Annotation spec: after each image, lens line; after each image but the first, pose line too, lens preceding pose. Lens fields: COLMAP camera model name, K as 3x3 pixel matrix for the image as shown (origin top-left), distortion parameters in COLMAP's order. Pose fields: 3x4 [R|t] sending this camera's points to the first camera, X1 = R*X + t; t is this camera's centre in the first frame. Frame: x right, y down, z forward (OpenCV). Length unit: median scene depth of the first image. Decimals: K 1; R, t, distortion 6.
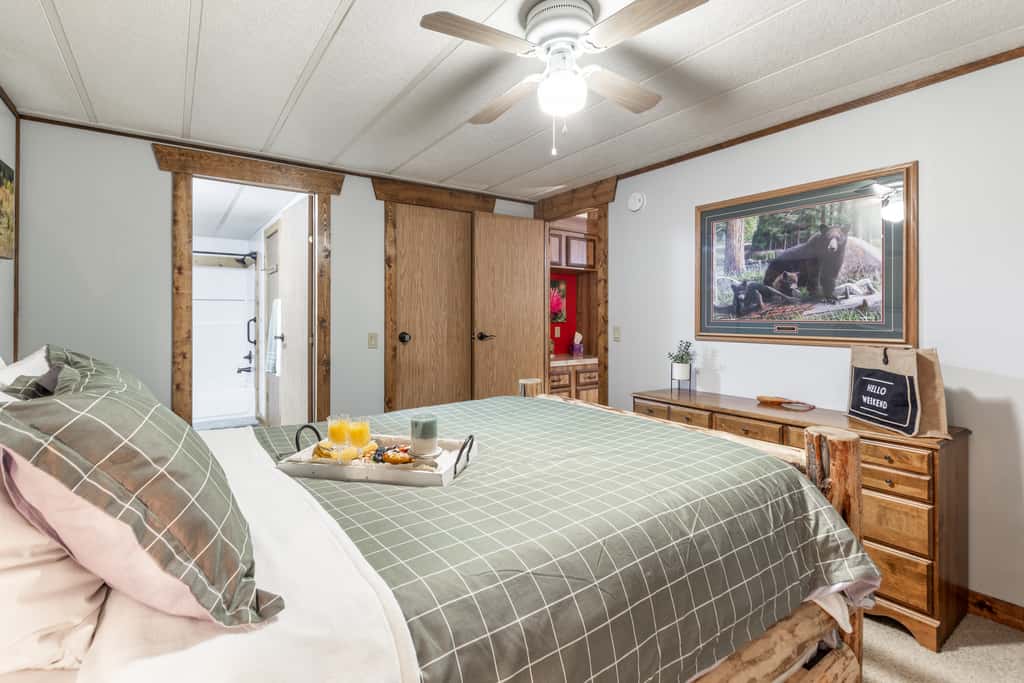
lens RADIAL K [[481.6, 0, 508.8], [0, 481.6, 317.8], [0, 0, 1]] dist [0.004423, 0.000074]
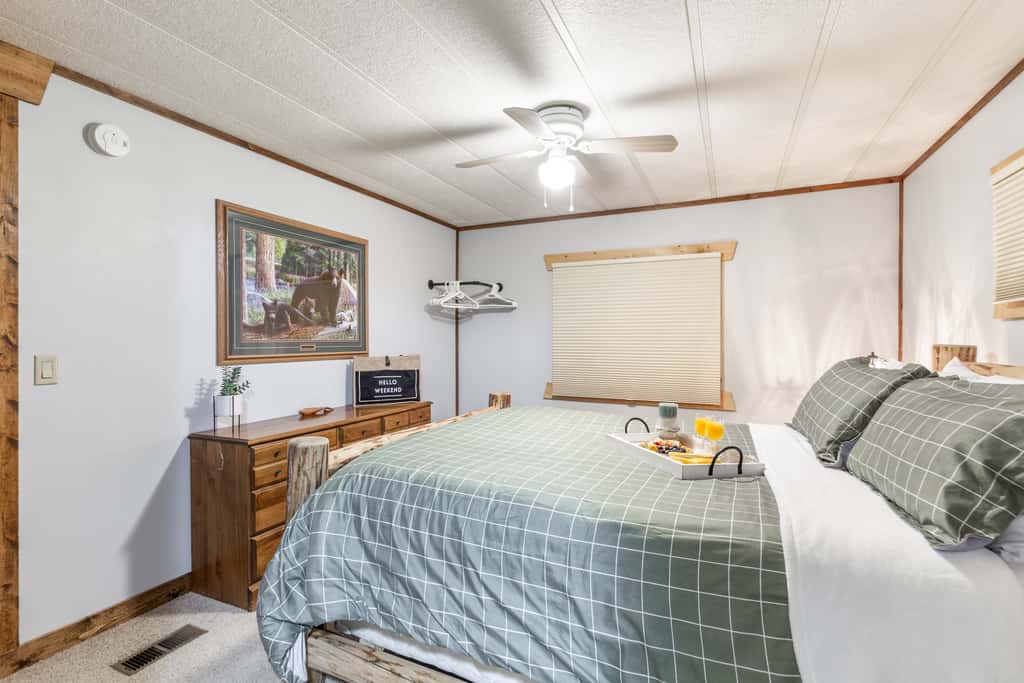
lens RADIAL K [[474.6, 0, 516.7], [0, 474.6, 344.7], [0, 0, 1]] dist [0.001143, -0.000056]
pose [[-0.510144, -0.010747, 0.860022, -0.603595], [0.004401, 0.999876, 0.015105, 0.001816], [-0.860078, 0.011491, -0.510034, 1.075557]]
